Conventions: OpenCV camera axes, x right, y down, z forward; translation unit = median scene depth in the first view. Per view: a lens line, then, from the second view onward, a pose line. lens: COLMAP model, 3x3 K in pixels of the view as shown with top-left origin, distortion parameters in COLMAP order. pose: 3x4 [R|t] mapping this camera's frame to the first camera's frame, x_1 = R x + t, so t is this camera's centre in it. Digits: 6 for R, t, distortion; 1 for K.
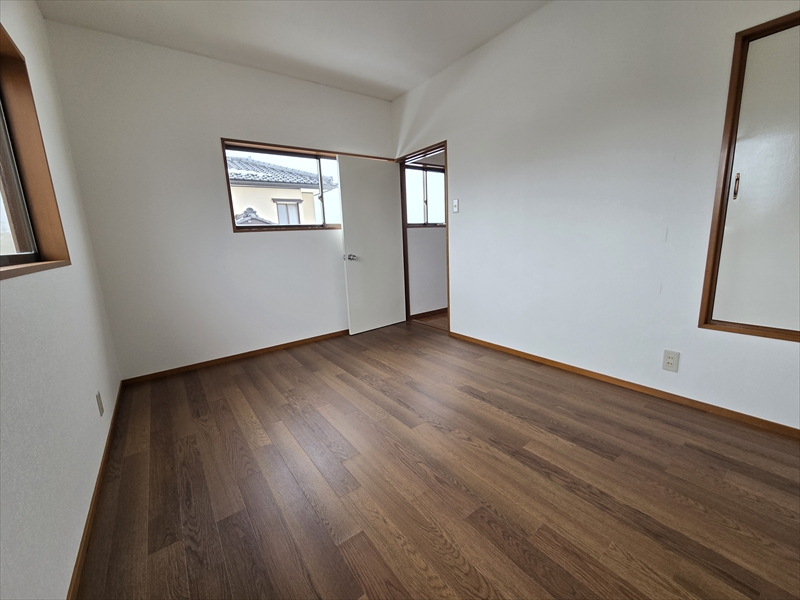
lens RADIAL K [[329.2, 0, 401.5], [0, 329.2, 300.9], [0, 0, 1]] dist [-0.000076, -0.000228]
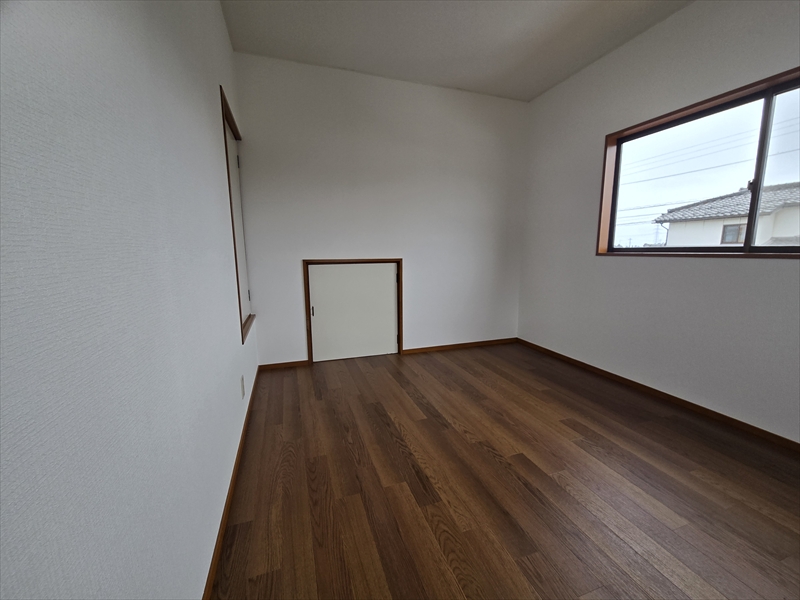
lens RADIAL K [[329.2, 0, 401.5], [0, 329.2, 300.9], [0, 0, 1]] dist [-0.000076, -0.000228]
pose [[-0.951678, 0.005960, 0.307041, 0.066827], [0.108633, 0.941701, 0.318431, -0.373657], [-0.287243, 0.336399, -0.896843, 1.903934]]
